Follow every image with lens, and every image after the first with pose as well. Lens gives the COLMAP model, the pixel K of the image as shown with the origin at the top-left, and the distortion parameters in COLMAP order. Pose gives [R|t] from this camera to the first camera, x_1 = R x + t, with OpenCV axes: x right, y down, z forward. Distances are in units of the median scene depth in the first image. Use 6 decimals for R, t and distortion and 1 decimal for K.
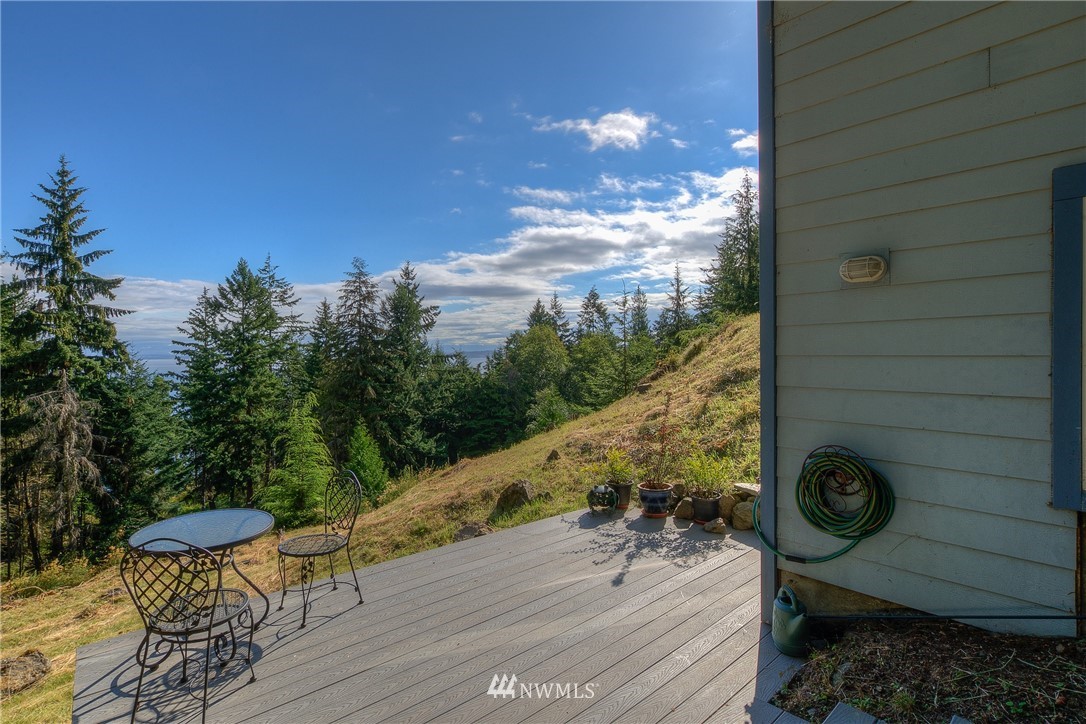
lens RADIAL K [[545.5, 0, 543.0], [0, 545.5, 362.0], [0, 0, 1]] dist [0.000394, 0.000607]
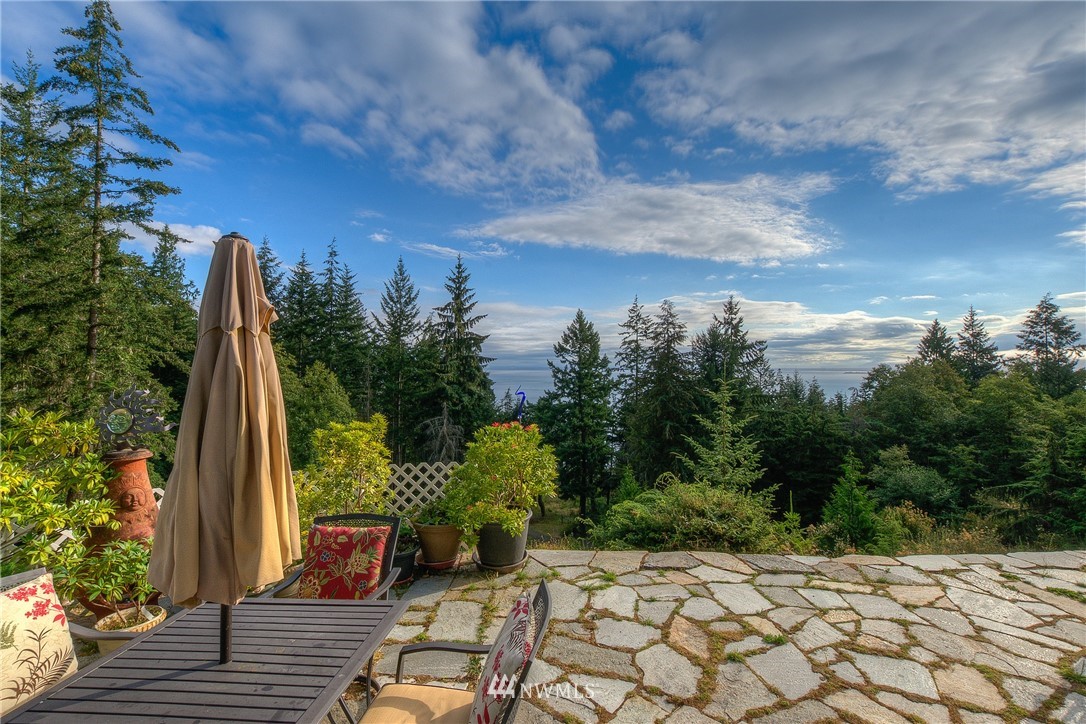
lens RADIAL K [[488.3, 0, 547.4], [0, 488.3, 353.6], [0, 0, 1]] dist [-0.024959, 0.007341]
pose [[0.695506, -0.006194, -0.718494, 0.175598], [-0.021773, 0.999322, -0.029691, -0.059484], [0.718190, 0.036294, 0.694899, 0.205688]]
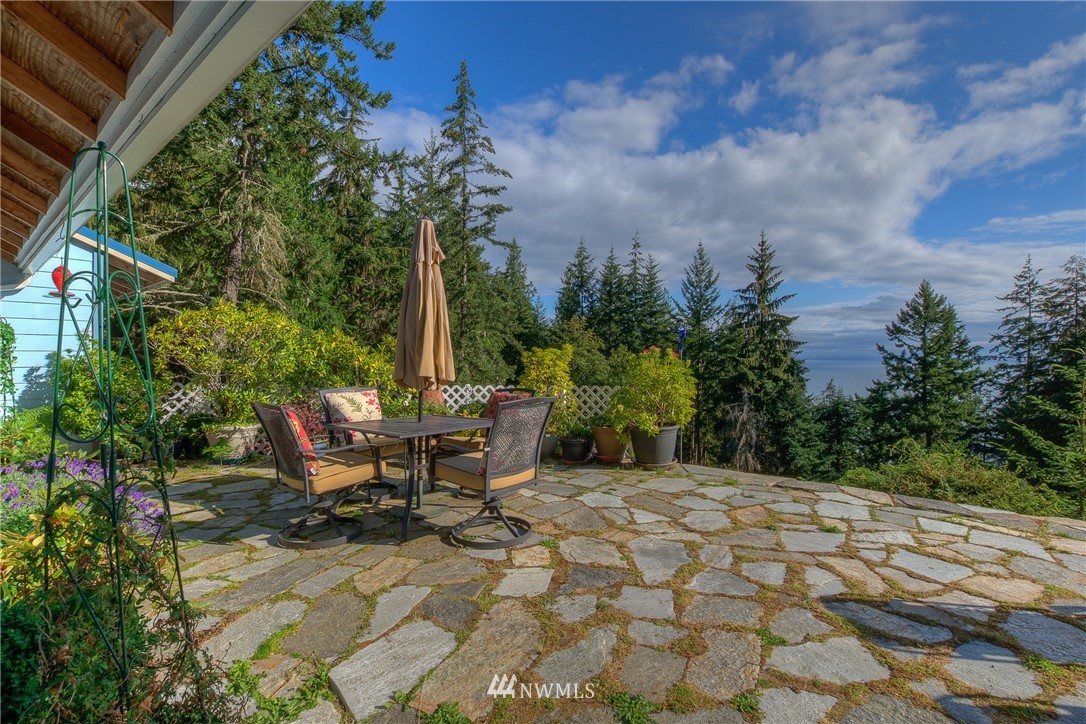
lens RADIAL K [[494.8, 0, 545.0], [0, 494.8, 353.0], [0, 0, 1]] dist [-0.019674, 0.000443]
pose [[0.149407, 0.011859, -0.988705, 0.202814], [-0.026115, 0.999627, 0.008044, -0.051663], [0.988431, 0.024618, 0.149661, 0.217627]]
